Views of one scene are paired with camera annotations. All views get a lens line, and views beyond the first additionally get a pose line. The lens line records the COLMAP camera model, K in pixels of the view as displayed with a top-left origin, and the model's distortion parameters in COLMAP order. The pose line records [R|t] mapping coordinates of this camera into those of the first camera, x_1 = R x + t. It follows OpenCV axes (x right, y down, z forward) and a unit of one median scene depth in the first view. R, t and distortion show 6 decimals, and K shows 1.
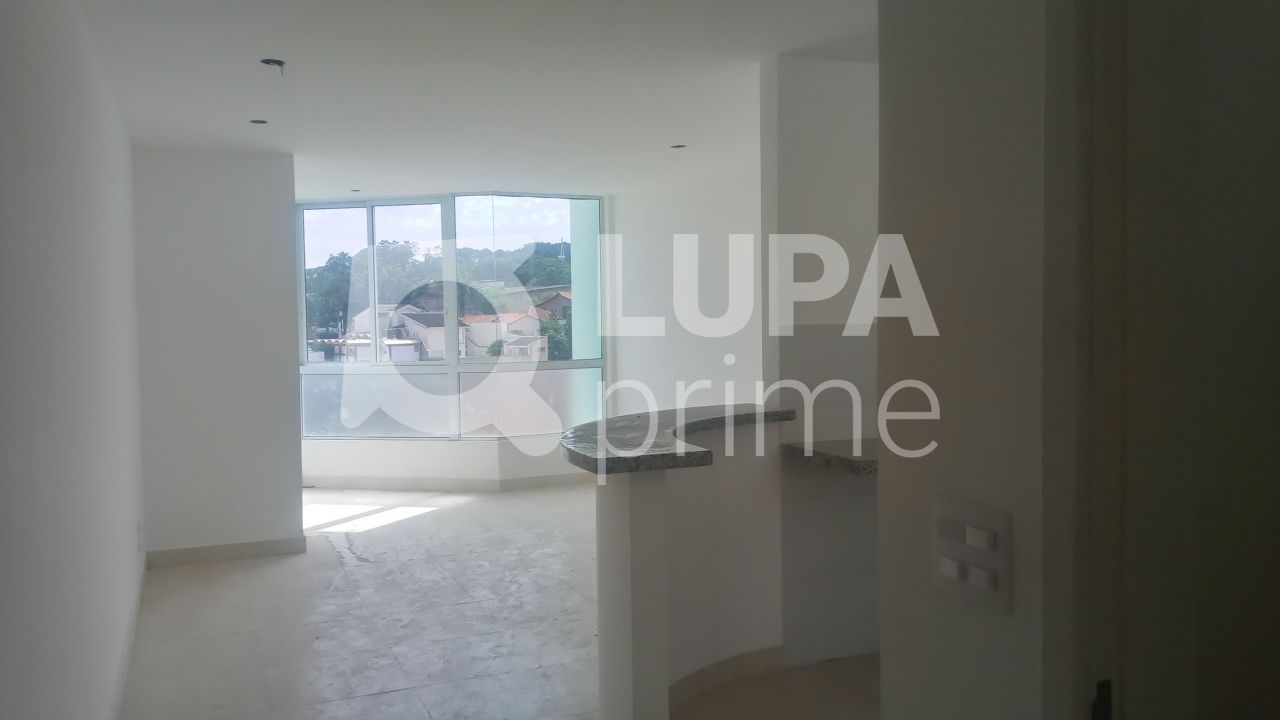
lens RADIAL K [[1024.4, 0, 657.3], [0, 1024.4, 358.3], [0, 0, 1]] dist [0.032501, -0.098650]
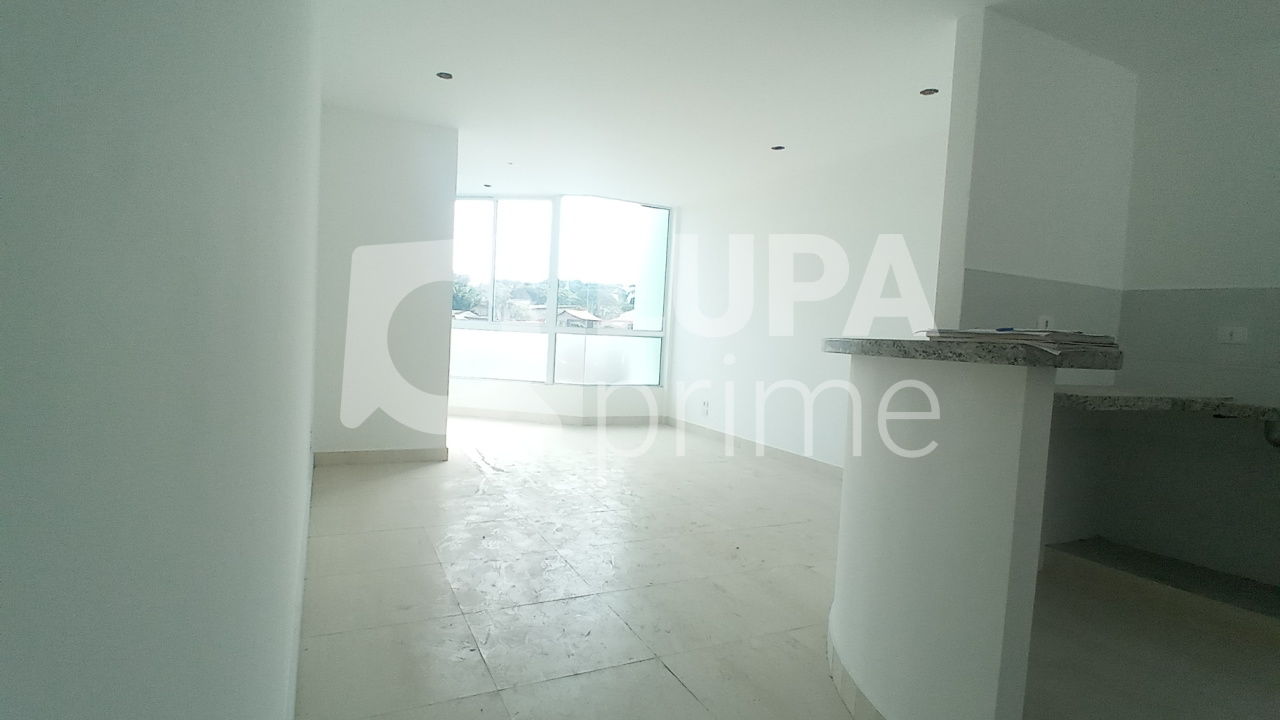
lens RADIAL K [[652.3, 0, 653.4], [0, 652.3, 366.7], [0, 0, 1]] dist [-0.002242, -0.014931]
pose [[0.996942, 0.063860, 0.045042, -0.180230], [-0.064500, 0.997835, 0.012883, 0.066550], [-0.044121, -0.015749, 0.998902, 0.282737]]
